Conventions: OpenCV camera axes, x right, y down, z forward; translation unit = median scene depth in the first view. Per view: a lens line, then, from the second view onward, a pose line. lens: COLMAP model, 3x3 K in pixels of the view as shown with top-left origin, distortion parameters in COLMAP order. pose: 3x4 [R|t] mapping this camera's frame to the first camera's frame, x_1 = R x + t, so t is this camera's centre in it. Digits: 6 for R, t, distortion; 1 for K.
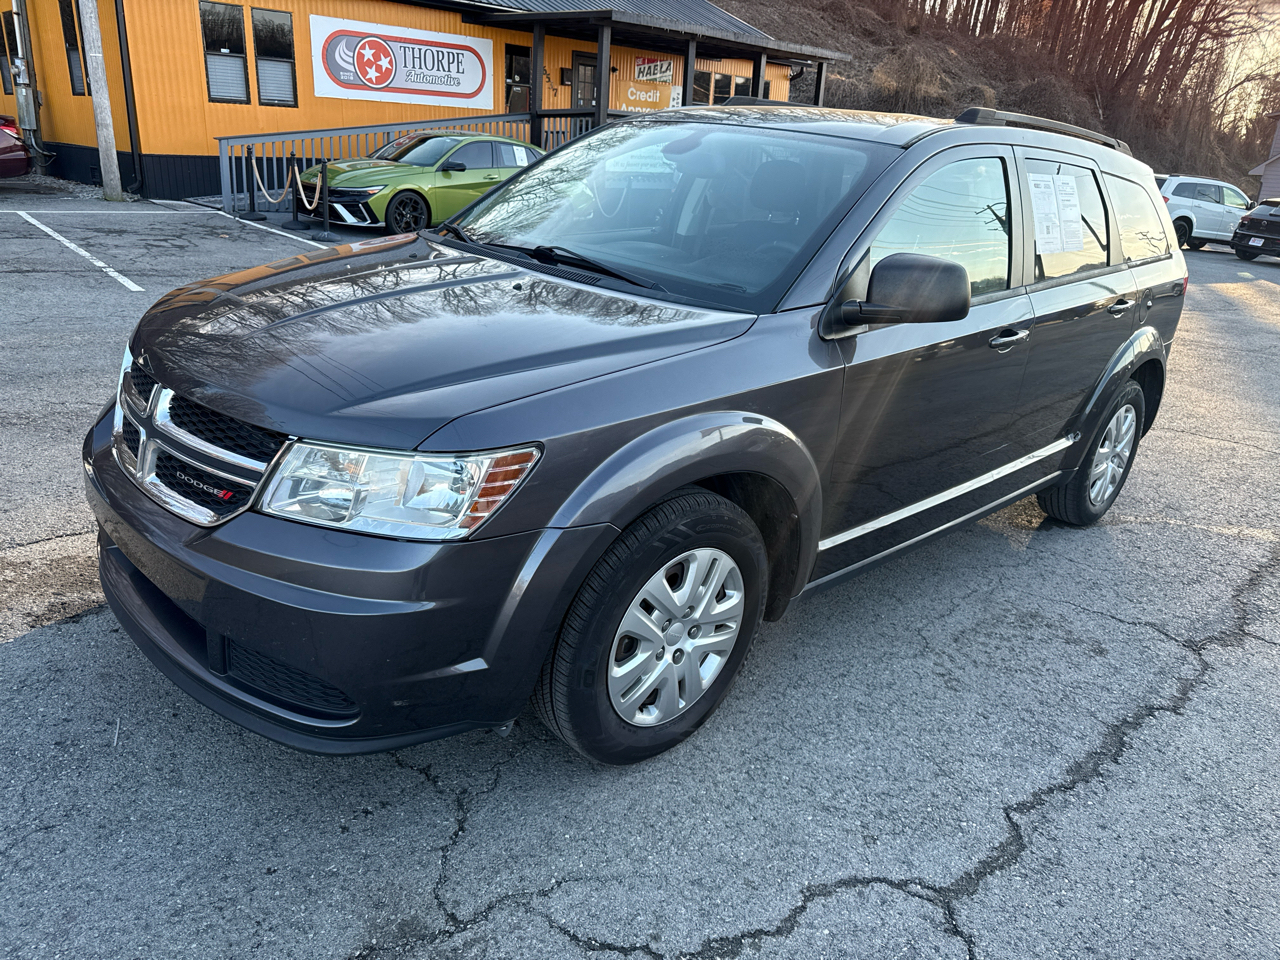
lens RADIAL K [[911.8, 0, 638.1], [0, 911.8, 477.6], [0, 0, 1]] dist [0.018308, -0.024722]
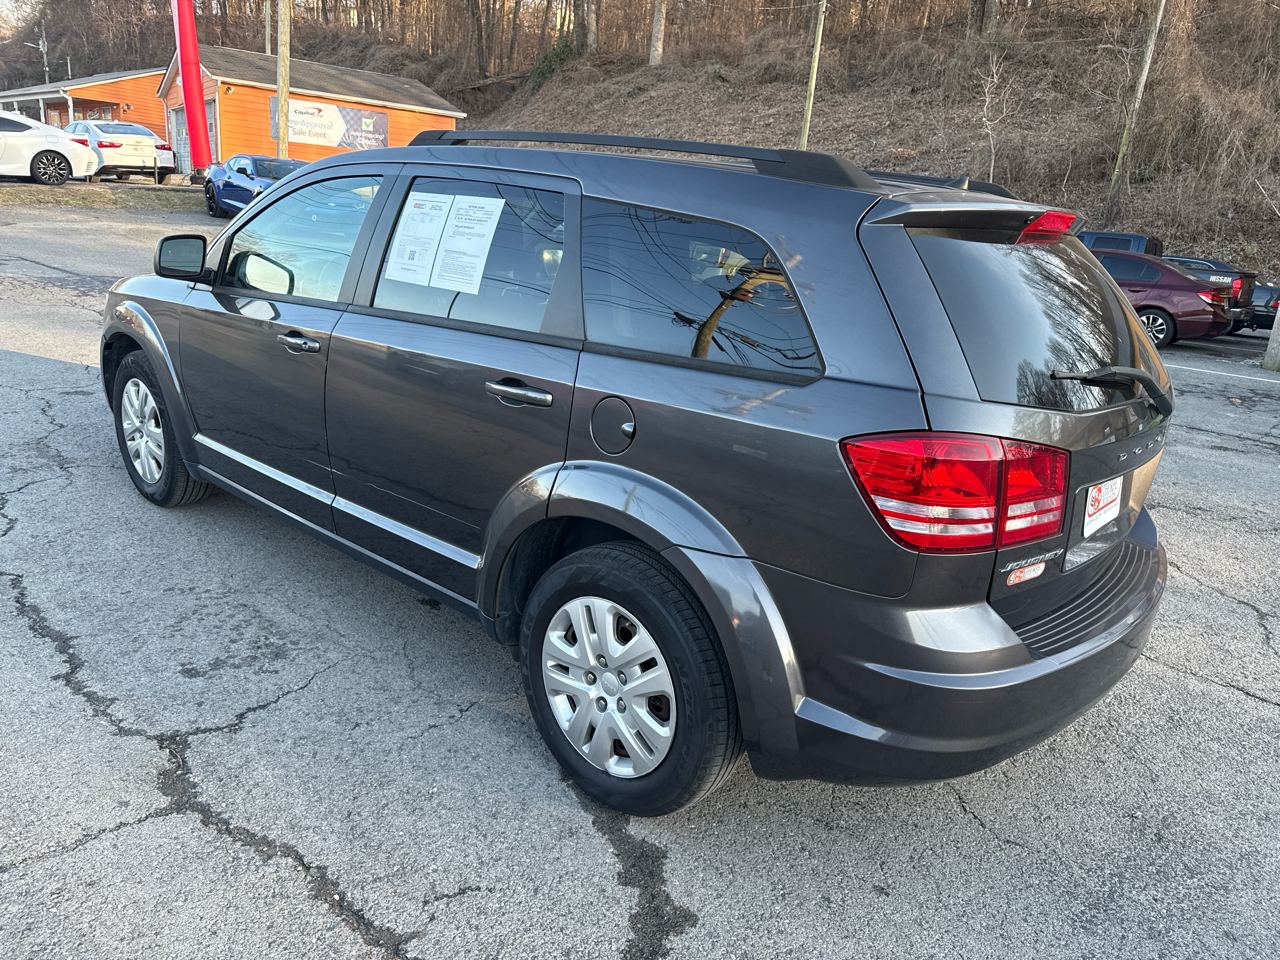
lens RADIAL K [[909.8, 0, 643.5], [0, 909.8, 486.3], [0, 0, 1]] dist [0.020179, -0.025111]
pose [[0.083614, 0.218071, -0.972344, 0.291153], [-0.413260, 0.895485, 0.165297, -0.066635], [0.906766, 0.388010, 0.164995, 0.247416]]
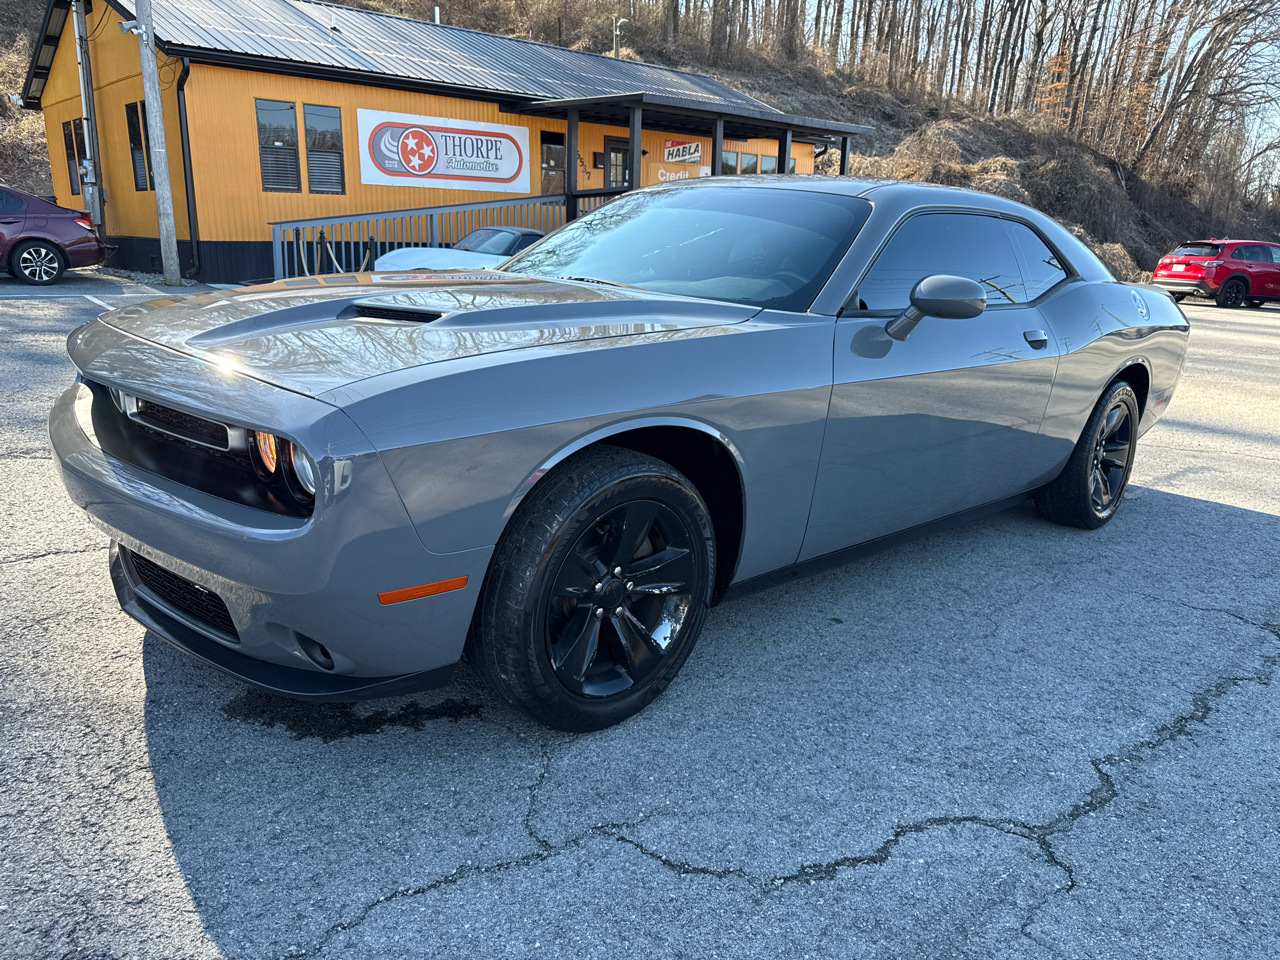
lens RADIAL K [[911.8, 0, 633.8], [0, 911.8, 483.3], [0, 0, 1]] dist [0.018308, -0.024722]
pose [[0.998879, -0.024429, -0.040540, -0.006634], [0.020912, 0.996160, -0.085016, 0.021087], [0.042461, 0.084073, 0.995555, -0.003334]]
